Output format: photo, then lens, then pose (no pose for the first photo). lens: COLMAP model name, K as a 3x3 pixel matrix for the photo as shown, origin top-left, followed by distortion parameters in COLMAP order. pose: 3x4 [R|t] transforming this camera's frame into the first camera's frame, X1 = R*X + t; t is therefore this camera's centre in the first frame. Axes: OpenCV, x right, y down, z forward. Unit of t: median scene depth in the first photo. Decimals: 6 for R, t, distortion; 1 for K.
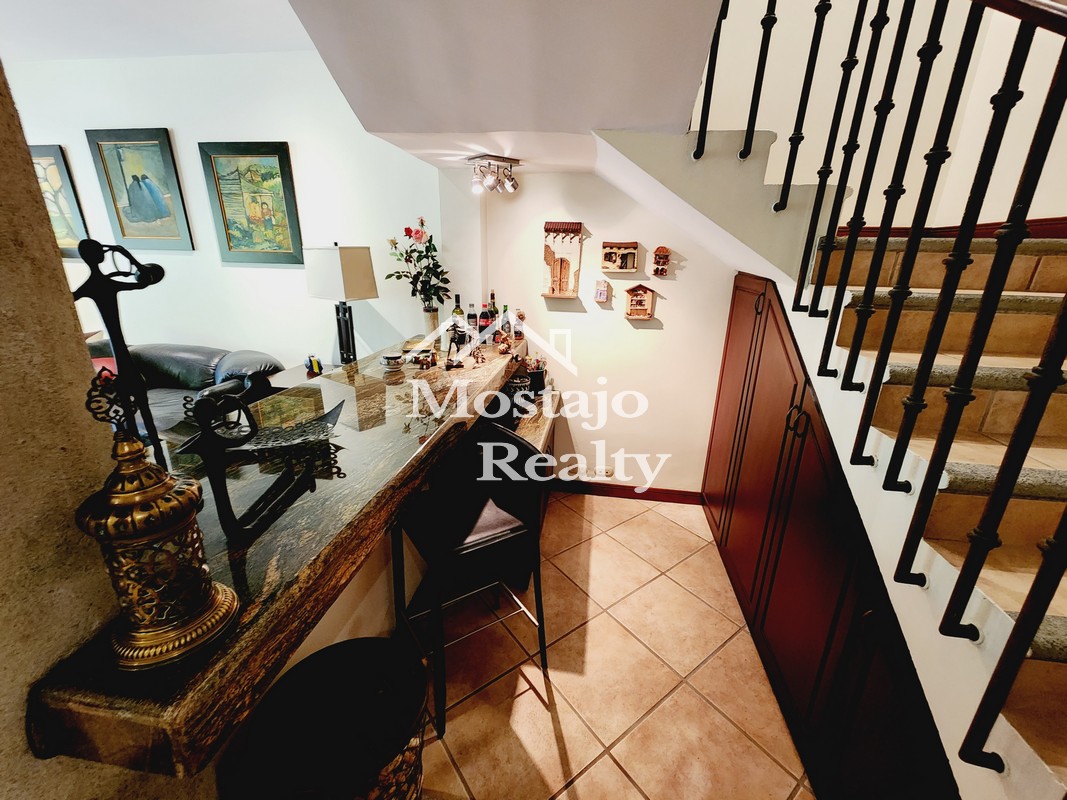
lens RADIAL K [[433.0, 0, 531.0], [0, 433.0, 397.8], [0, 0, 1]] dist [0.003272, -0.000110]
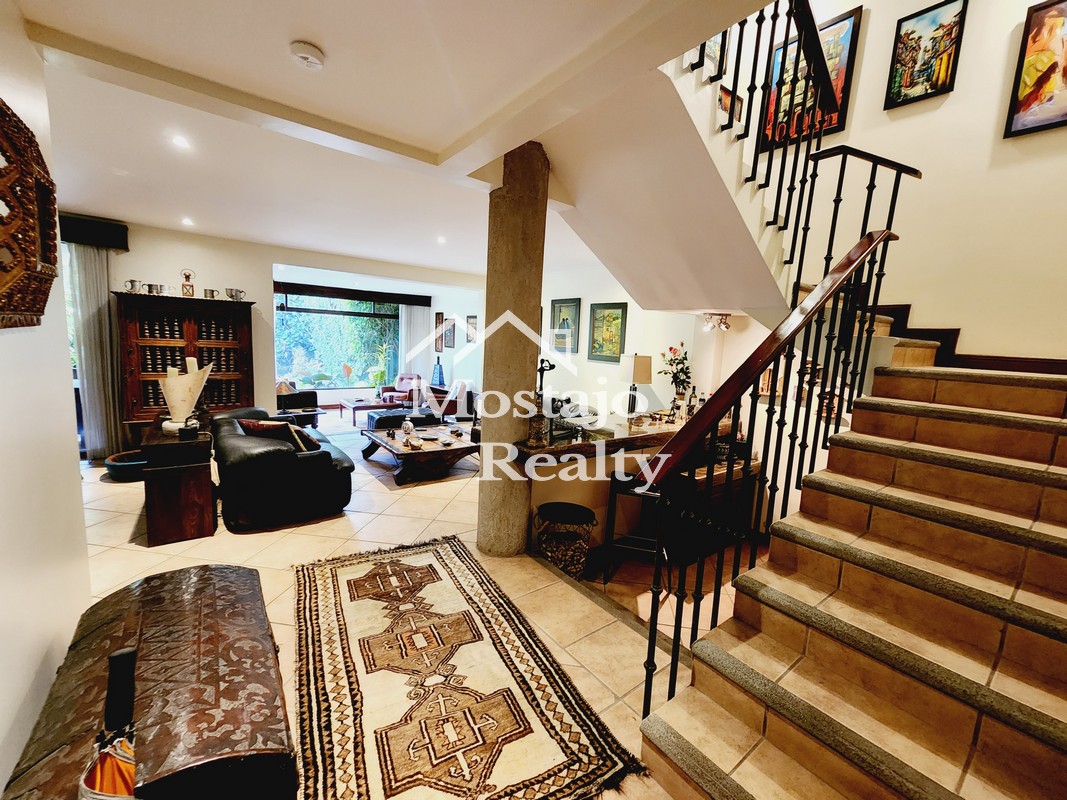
lens RADIAL K [[433.0, 0, 531.0], [0, 433.0, 397.8], [0, 0, 1]] dist [0.003272, -0.000110]
pose [[0.712465, 0.109784, -0.693066, 0.532640], [-0.252610, 0.961593, -0.107361, 0.138170], [0.654661, 0.251566, 0.712834, -0.566266]]
